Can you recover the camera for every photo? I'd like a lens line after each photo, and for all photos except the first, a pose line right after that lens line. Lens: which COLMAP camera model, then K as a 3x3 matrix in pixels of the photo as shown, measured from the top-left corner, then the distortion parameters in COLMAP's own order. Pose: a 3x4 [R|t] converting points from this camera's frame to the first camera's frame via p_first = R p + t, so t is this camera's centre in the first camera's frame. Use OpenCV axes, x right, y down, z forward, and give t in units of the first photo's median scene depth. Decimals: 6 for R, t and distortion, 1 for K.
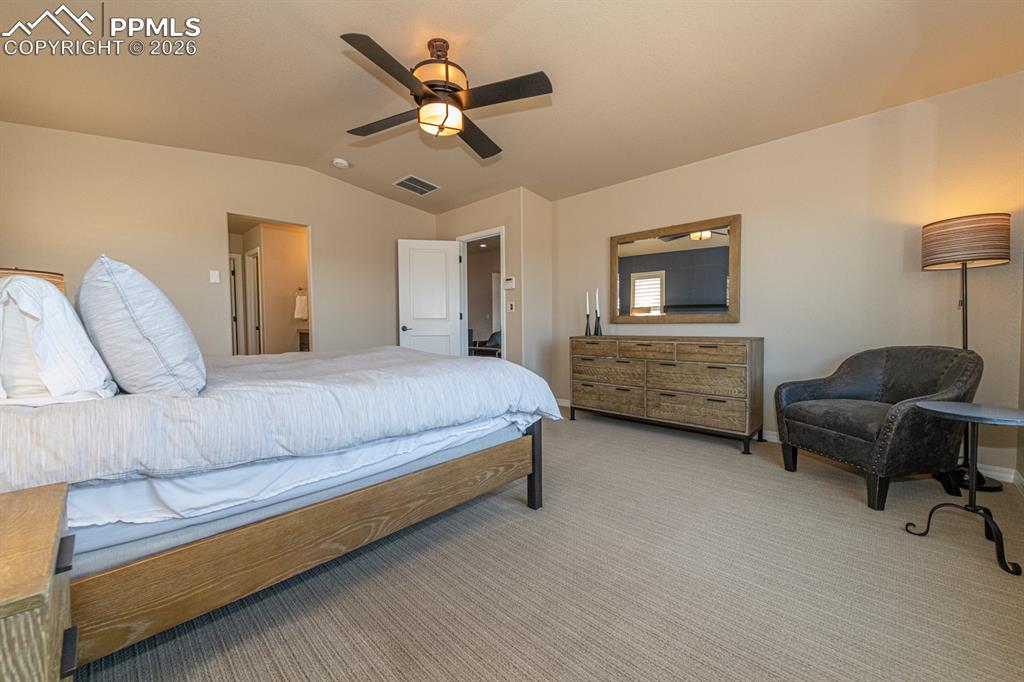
lens RADIAL K [[398.5, 0, 517.5], [0, 398.5, 341.3], [0, 0, 1]] dist [0.001350, -0.000567]
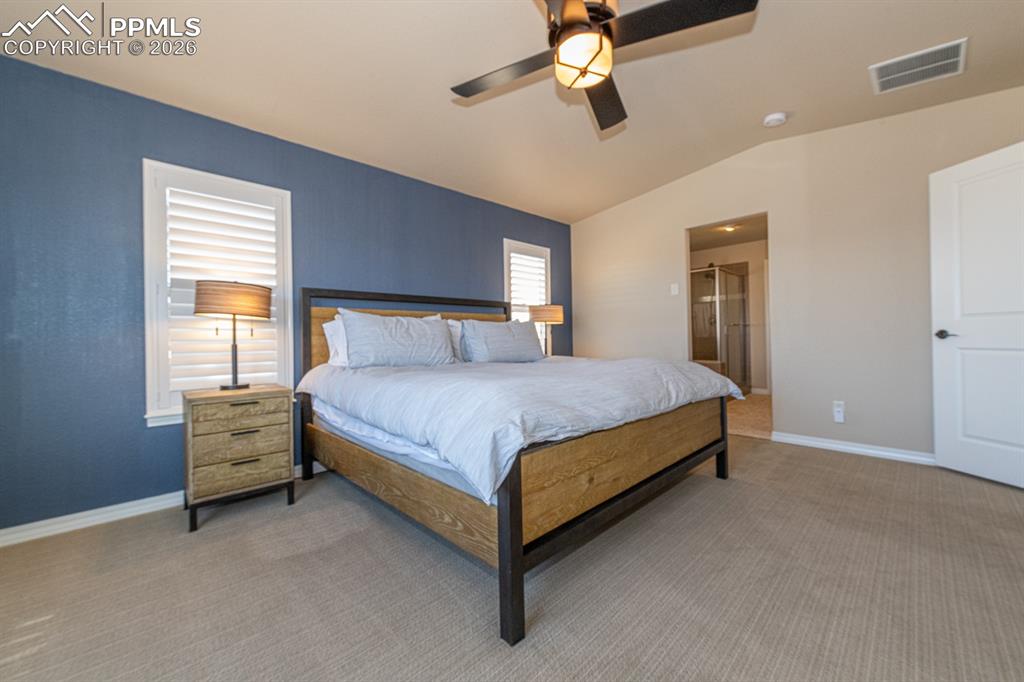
lens RADIAL K [[398.5, 0, 518.4], [0, 398.5, 334.5], [0, 0, 1]] dist [0.001350, -0.000567]
pose [[-0.050949, -0.005125, -0.998688, 0.661957], [-0.025925, 0.999657, -0.003807, -0.033647], [0.998365, 0.025697, -0.051064, 1.075872]]
